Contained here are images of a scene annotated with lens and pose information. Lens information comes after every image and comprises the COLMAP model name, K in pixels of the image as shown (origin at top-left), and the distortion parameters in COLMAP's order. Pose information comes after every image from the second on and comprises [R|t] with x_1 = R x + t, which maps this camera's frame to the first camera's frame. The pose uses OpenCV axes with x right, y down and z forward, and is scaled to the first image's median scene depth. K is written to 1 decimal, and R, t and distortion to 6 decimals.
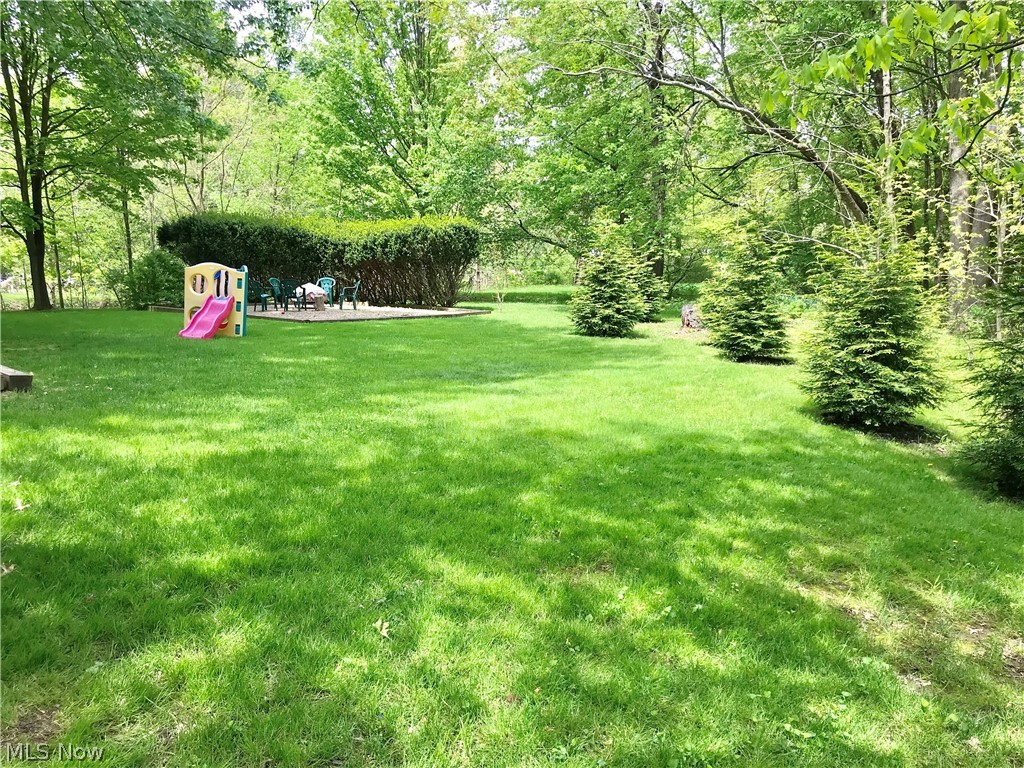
lens RADIAL K [[829.3, 0, 511.7], [0, 829.3, 385.6], [0, 0, 1]] dist [0.034812, -0.052888]
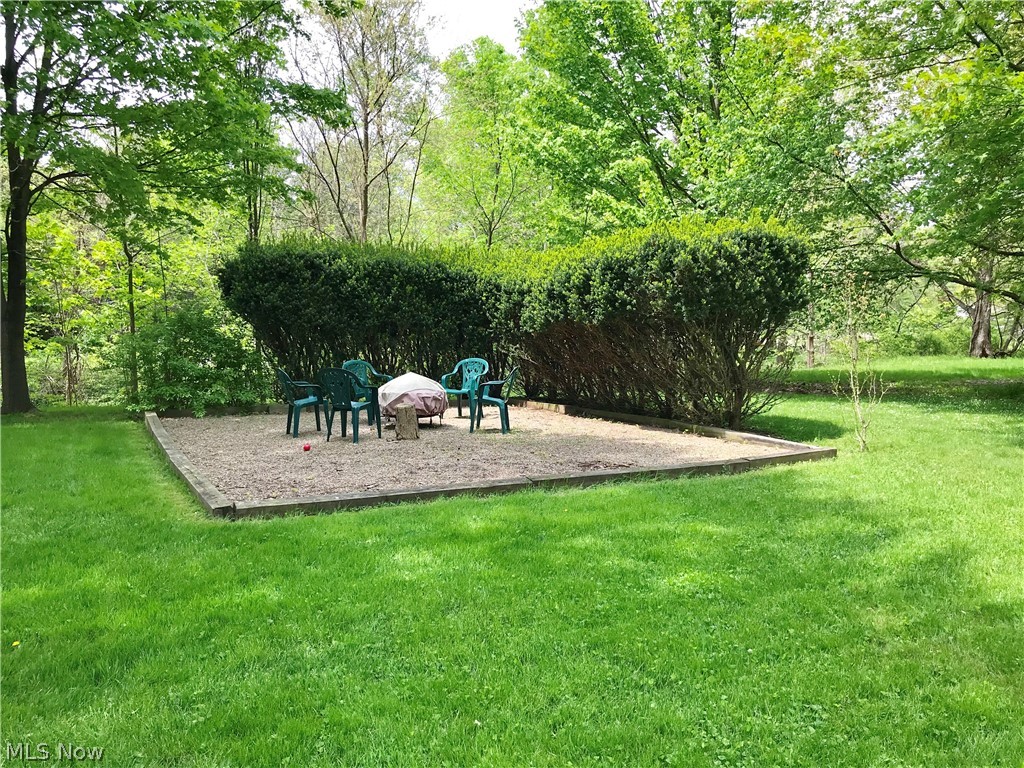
lens RADIAL K [[829.3, 0, 508.3], [0, 829.3, 383.5], [0, 0, 1]] dist [0.034812, -0.052888]
pose [[0.923295, 0.014791, -0.383807, -0.016796], [-0.045128, 0.996515, -0.070158, -0.079811], [0.381431, 0.082097, 0.920744, 0.546846]]
